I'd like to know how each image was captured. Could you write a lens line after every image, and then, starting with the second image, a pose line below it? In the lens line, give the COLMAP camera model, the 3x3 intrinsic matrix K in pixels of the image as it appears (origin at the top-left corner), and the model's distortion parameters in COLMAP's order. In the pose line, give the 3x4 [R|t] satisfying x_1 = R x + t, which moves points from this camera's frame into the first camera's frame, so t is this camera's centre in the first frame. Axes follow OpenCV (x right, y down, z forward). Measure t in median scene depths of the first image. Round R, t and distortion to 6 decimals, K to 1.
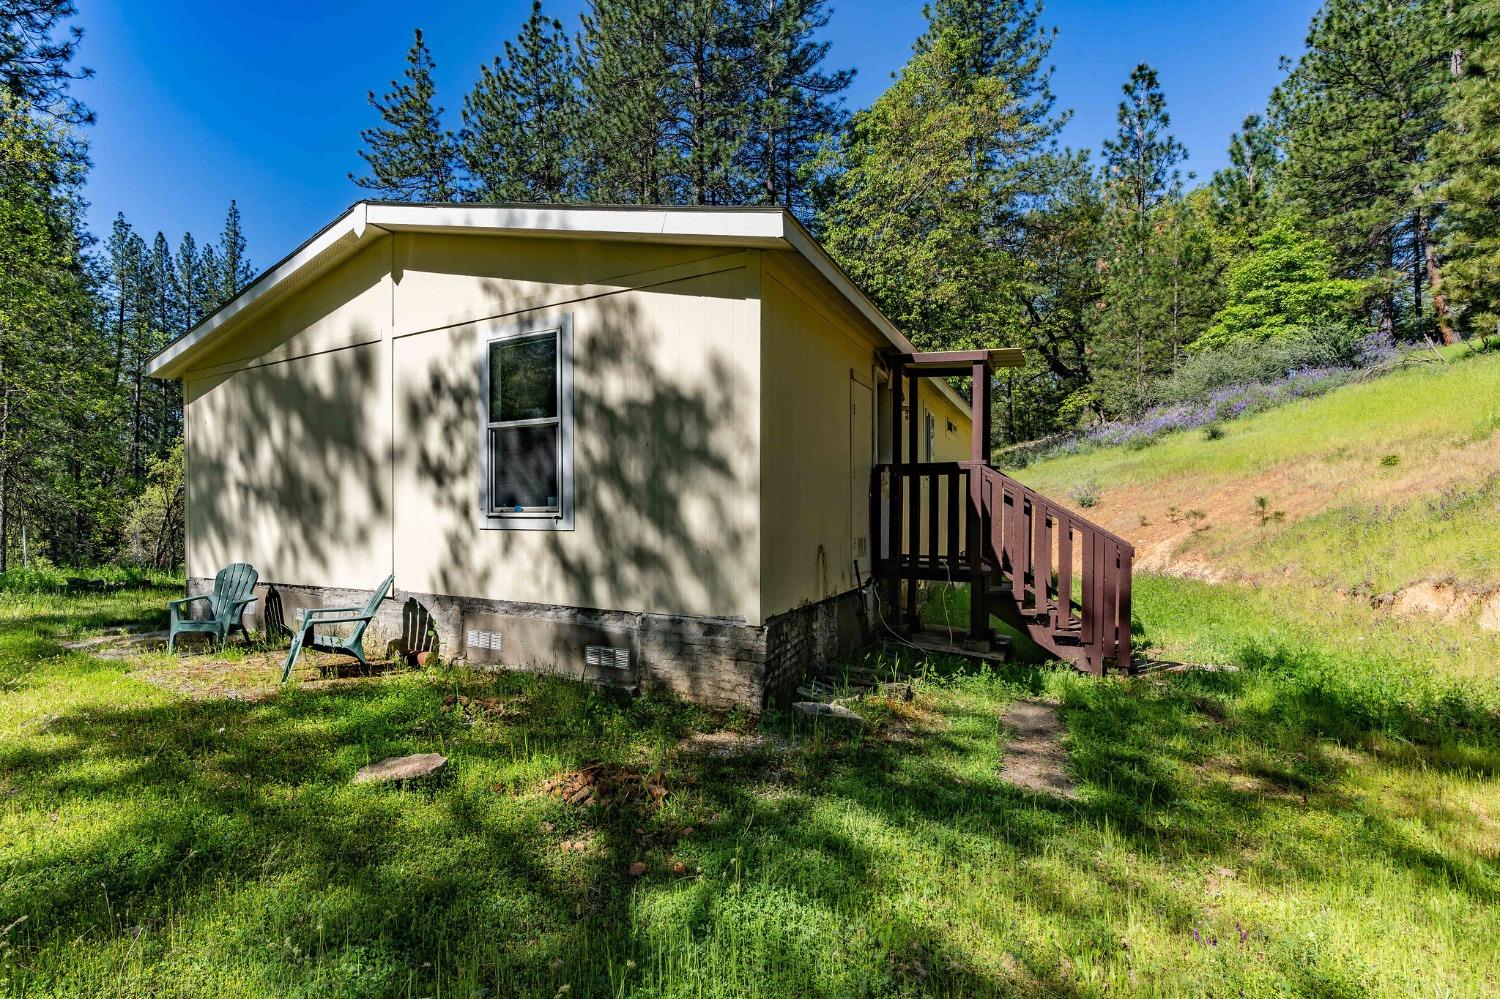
lens RADIAL K [[732.1, 0, 709.2], [0, 732.1, 531.2], [0, 0, 1]] dist [-0.000529, 0.001077]
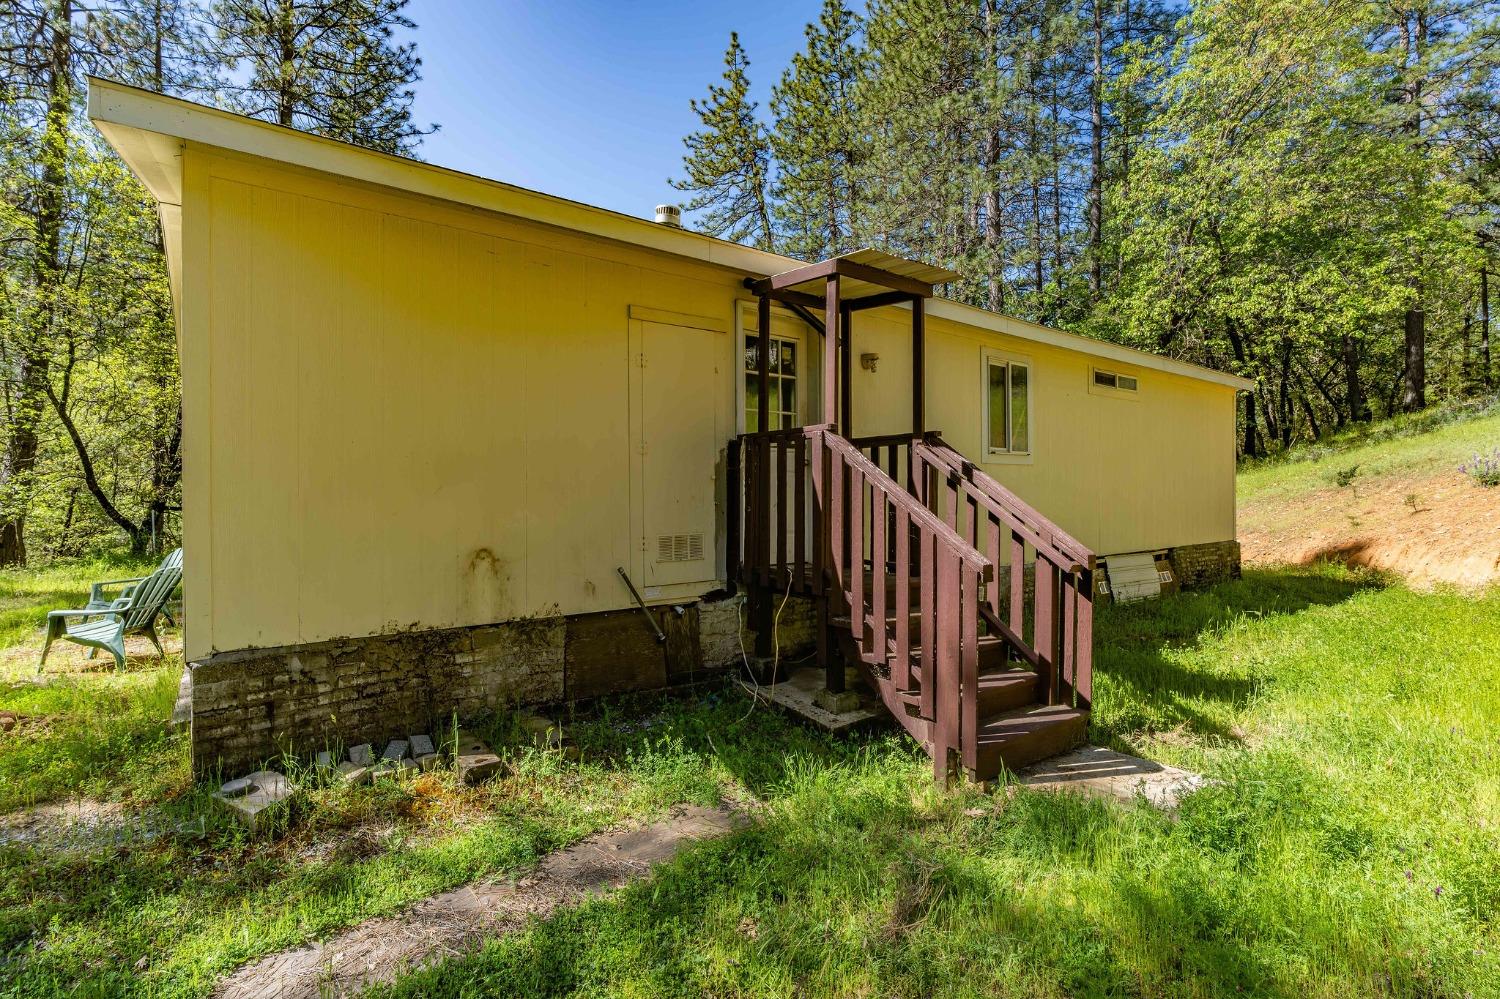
lens RADIAL K [[763.4, 0, 750.0], [0, 763.4, 499.5], [0, 0, 1]] dist [-0.001820, -0.000354]
pose [[0.925784, 0.004373, -0.378027, 0.099106], [-0.012697, 0.999729, -0.019531, -0.002315], [0.377839, 0.022882, 0.925589, 0.058220]]
